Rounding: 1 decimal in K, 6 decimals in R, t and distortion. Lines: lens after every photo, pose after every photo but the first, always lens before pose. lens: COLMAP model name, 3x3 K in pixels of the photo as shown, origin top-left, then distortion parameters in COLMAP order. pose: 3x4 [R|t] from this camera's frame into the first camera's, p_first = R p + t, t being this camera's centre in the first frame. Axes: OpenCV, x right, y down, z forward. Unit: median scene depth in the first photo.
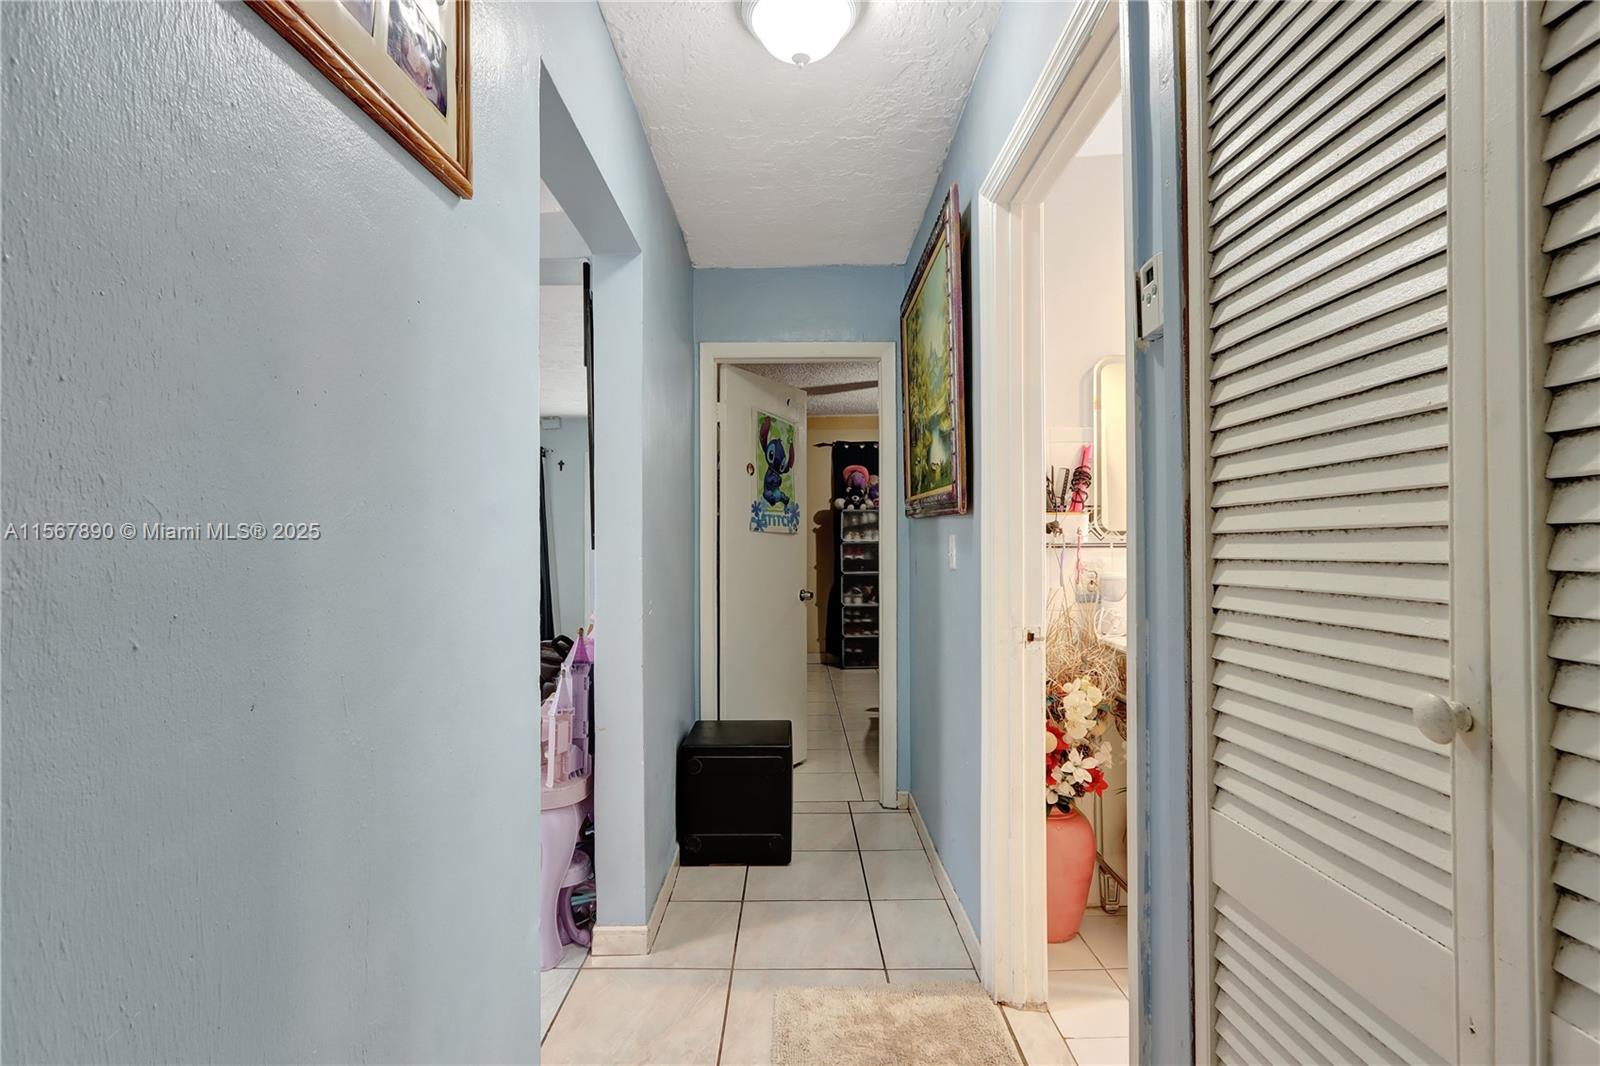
lens RADIAL K [[757.4, 0, 800.8], [0, 757.4, 540.2], [0, 0, 1]] dist [-0.003389, 0.000191]
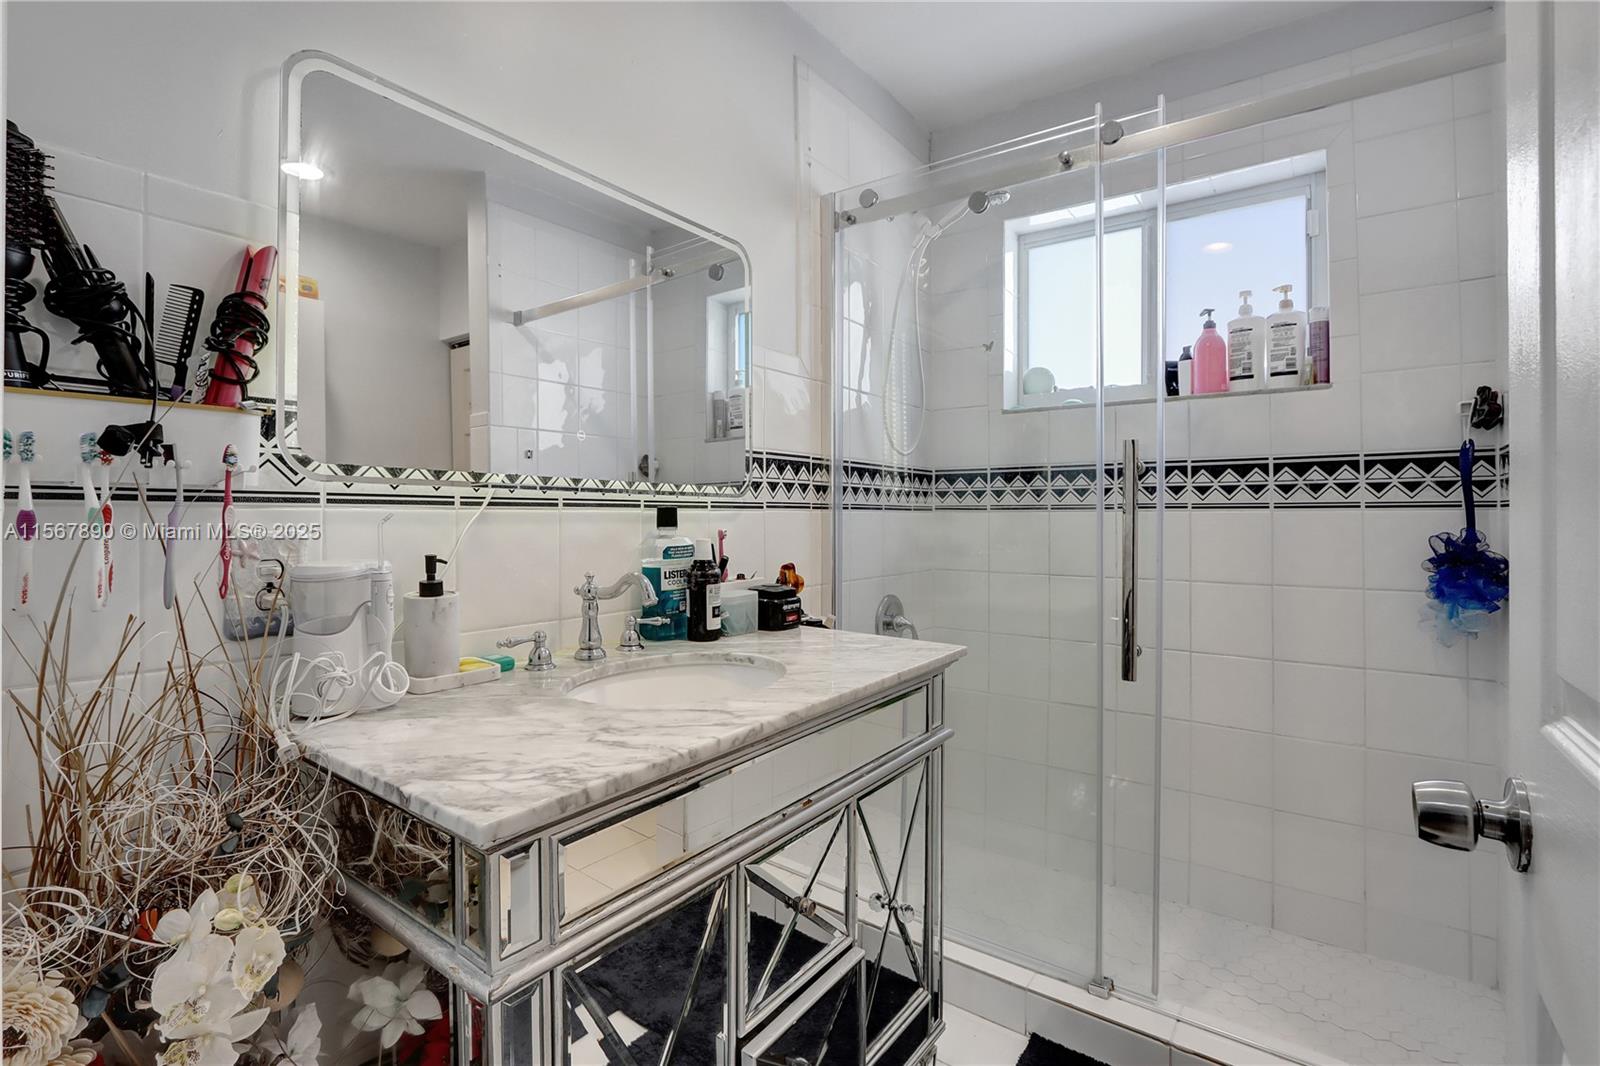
lens RADIAL K [[757.4, 0, 798.4], [0, 757.4, 518.7], [0, 0, 1]] dist [-0.003389, 0.000191]
pose [[0.578391, 0.000286, 0.815760, 0.221269], [-0.023144, 0.999603, 0.016059, 0.006227], [-0.815431, -0.028168, 0.578168, 0.543195]]
